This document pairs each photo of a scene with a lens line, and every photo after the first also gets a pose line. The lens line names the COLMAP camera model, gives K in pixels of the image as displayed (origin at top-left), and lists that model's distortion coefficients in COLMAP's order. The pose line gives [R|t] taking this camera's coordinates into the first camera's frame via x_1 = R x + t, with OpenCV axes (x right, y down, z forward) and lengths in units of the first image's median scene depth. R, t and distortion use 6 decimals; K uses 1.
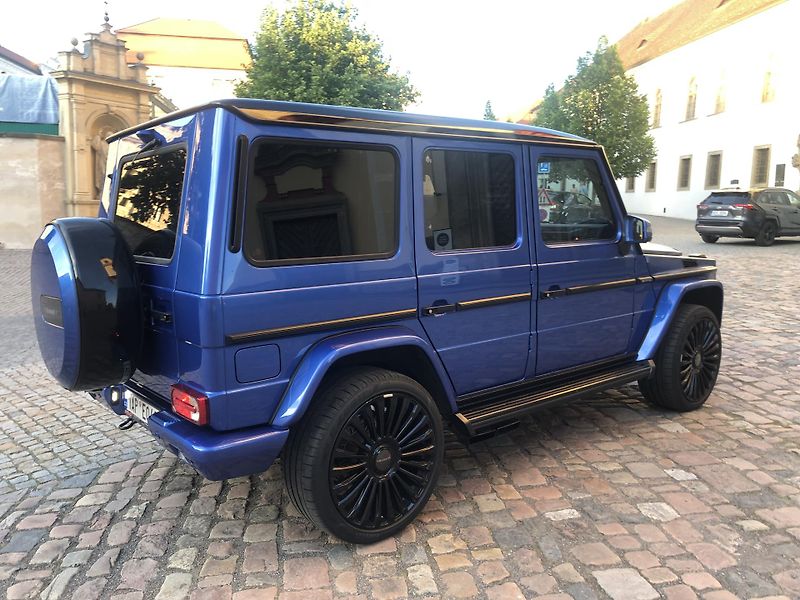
lens RADIAL K [[627.4, 0, 402.0], [0, 627.4, 291.7], [0, 0, 1]] dist [0.014051, 0.006365]
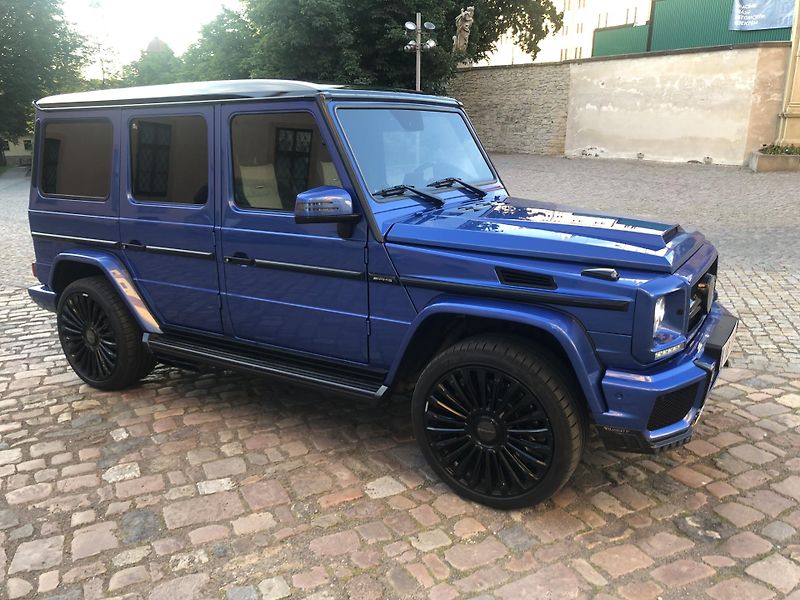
lens RADIAL K [[659.2, 0, 409.6], [0, 659.2, 299.7], [0, 0, 1]] dist [0.012975, -0.001726]
pose [[0.349870, 0.245655, -0.904016, 1.532555], [-0.112716, 0.969034, 0.219700, -0.231728], [0.929992, 0.025030, 0.366725, 1.057412]]
